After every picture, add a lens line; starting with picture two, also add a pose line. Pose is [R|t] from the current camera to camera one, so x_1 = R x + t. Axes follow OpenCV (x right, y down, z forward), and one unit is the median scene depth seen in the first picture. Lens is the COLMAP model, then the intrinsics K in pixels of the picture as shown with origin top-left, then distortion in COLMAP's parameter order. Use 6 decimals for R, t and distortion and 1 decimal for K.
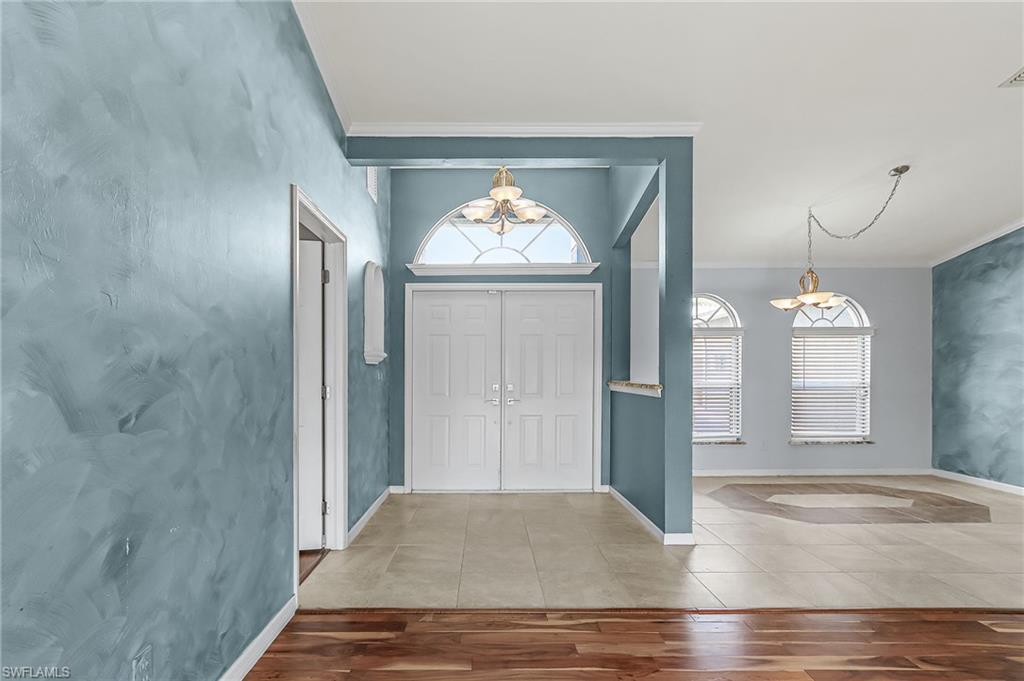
lens RADIAL K [[474.9, 0, 492.2], [0, 474.9, 363.6], [0, 0, 1]] dist [-0.000360, 0.002296]
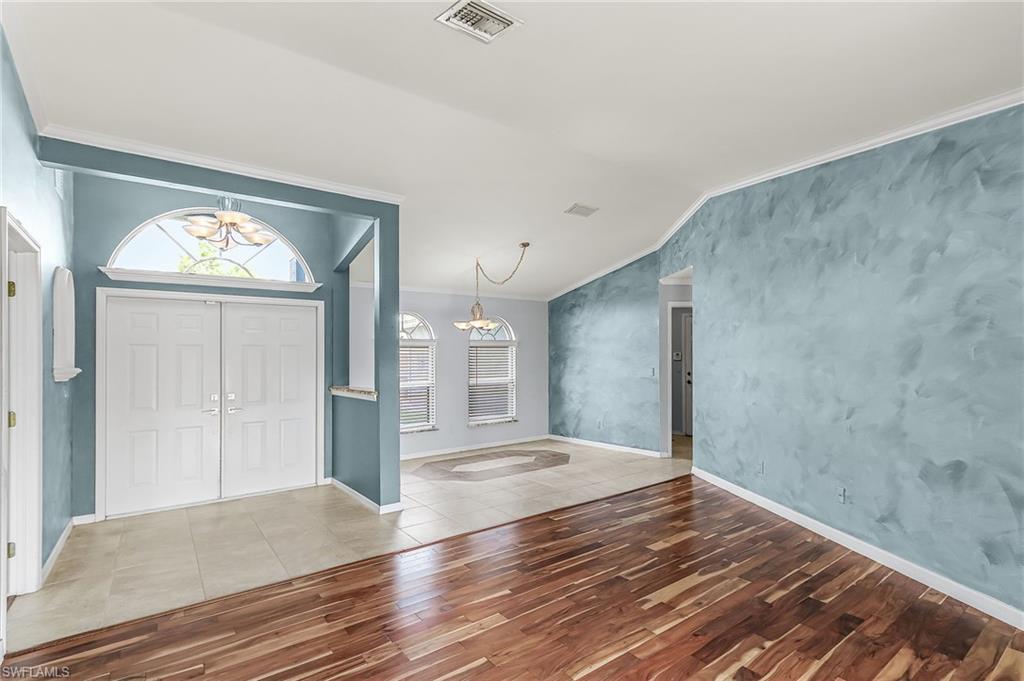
lens RADIAL K [[474.9, 0, 506.4], [0, 474.9, 356.7], [0, 0, 1]] dist [-0.000360, 0.002296]
pose [[0.812854, -0.005140, 0.582444, -0.077856], [0.004781, 0.999986, 0.002153, -0.036581], [-0.582447, 0.001035, 0.812868, -0.181768]]
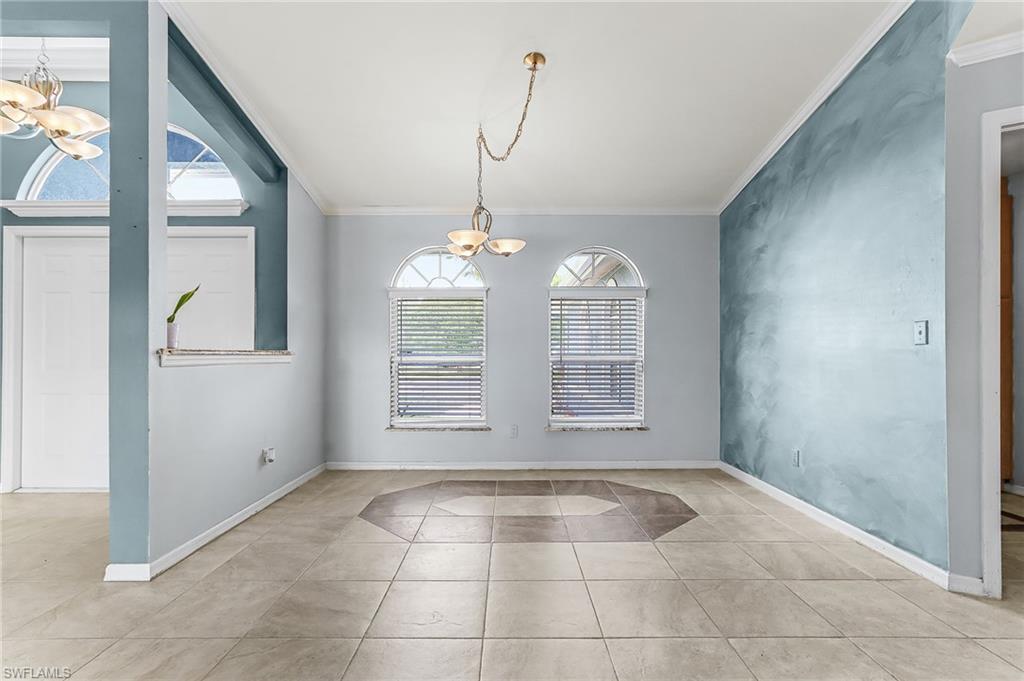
lens RADIAL K [[474.9, 0, 500.7], [0, 474.9, 341.3], [0, 0, 1]] dist [-0.000360, 0.002296]
pose [[0.999990, 0.002388, -0.003669, 0.654010], [-0.002416, 0.999968, -0.007683, 0.026843], [0.003650, 0.007692, 0.999964, 0.215813]]
